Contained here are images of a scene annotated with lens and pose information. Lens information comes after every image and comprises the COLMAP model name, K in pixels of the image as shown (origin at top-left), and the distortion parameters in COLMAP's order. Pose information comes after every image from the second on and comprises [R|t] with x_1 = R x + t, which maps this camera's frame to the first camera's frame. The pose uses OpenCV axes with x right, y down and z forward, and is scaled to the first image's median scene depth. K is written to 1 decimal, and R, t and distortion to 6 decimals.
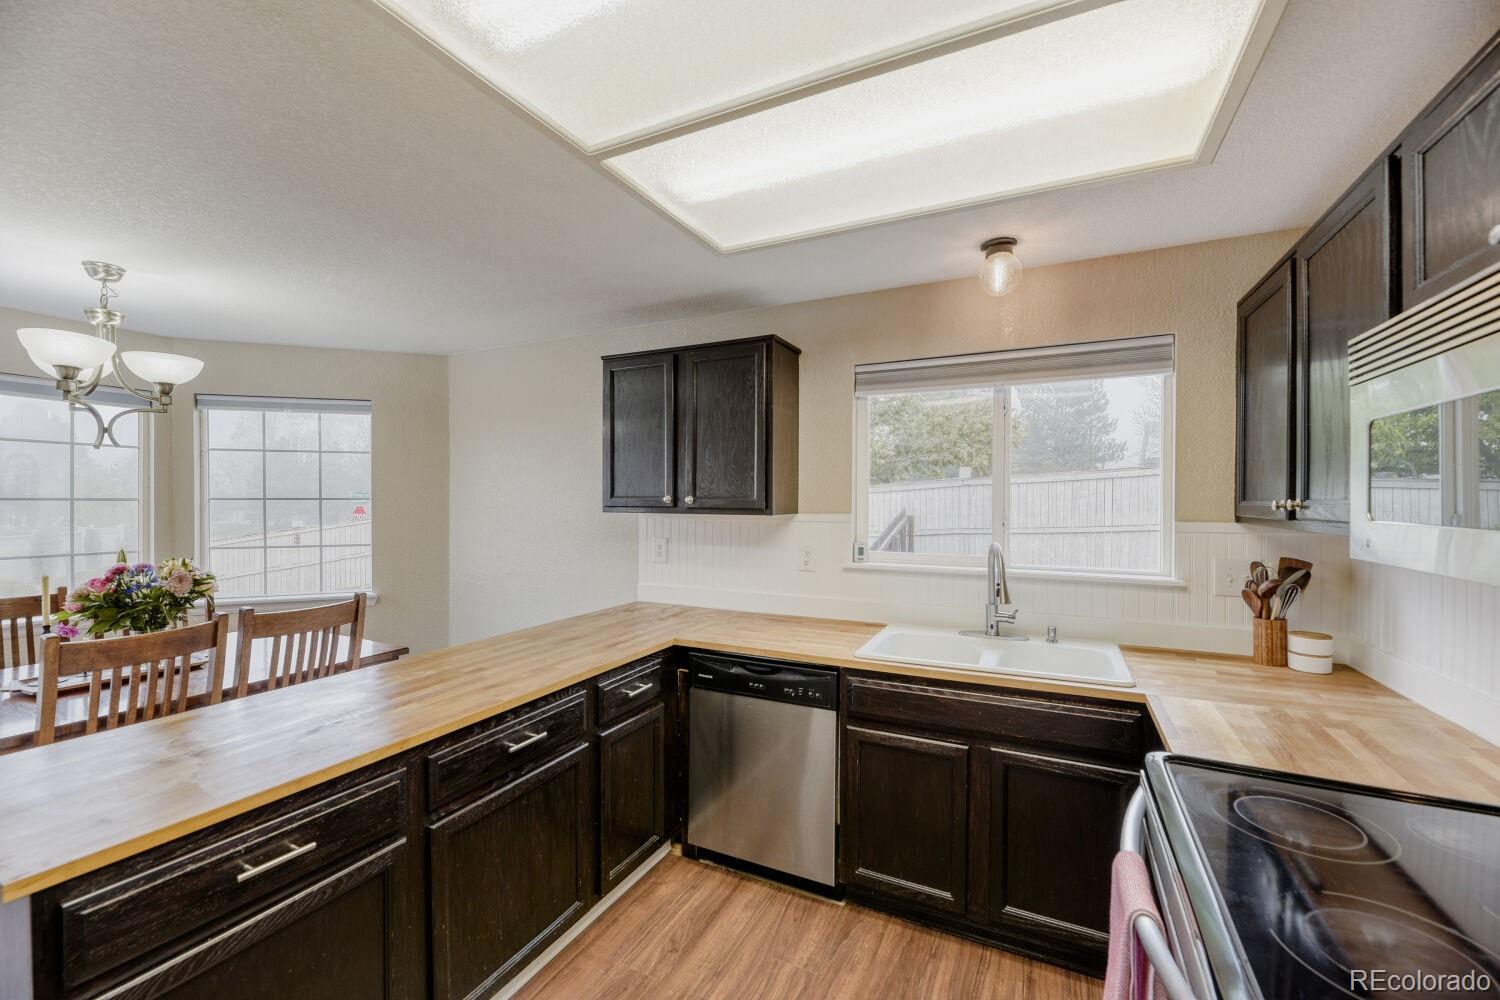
lens RADIAL K [[615.6, 0, 752.9], [0, 615.6, 508.8], [0, 0, 1]] dist [-0.001594, 0.000009]
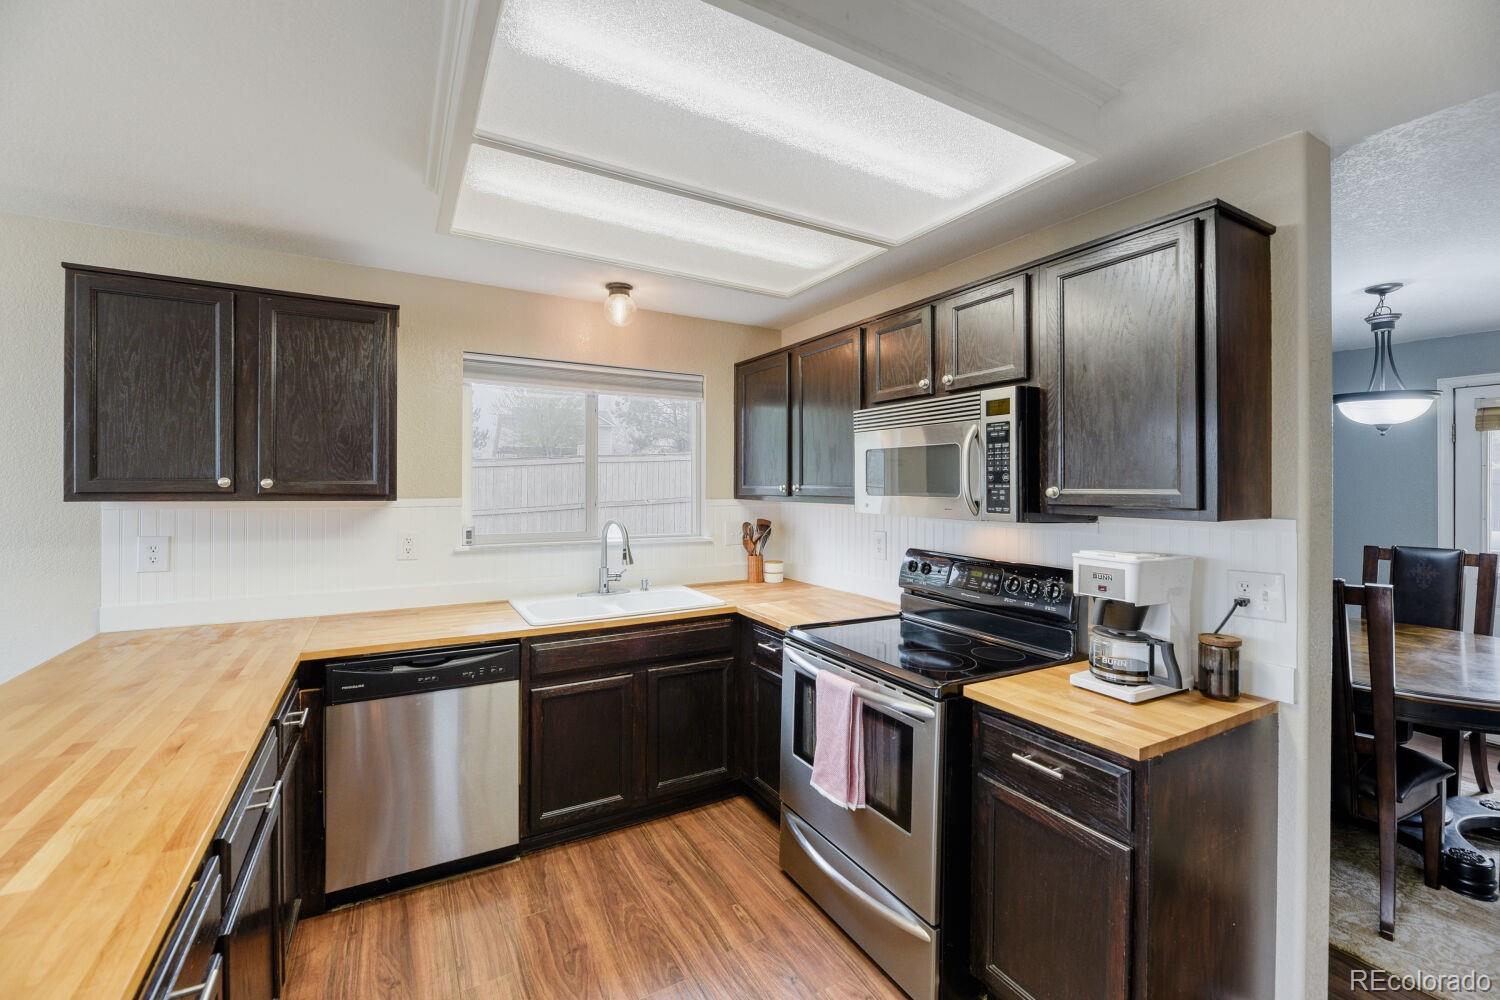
lens RADIAL K [[615.6, 0, 751.8], [0, 615.6, 485.5], [0, 0, 1]] dist [-0.001594, 0.000009]
pose [[0.563776, 0.001657, 0.825926, -0.522498], [0.008182, 0.999938, -0.007591, -0.000527], [-0.825887, 0.011038, 0.563727, 0.049303]]
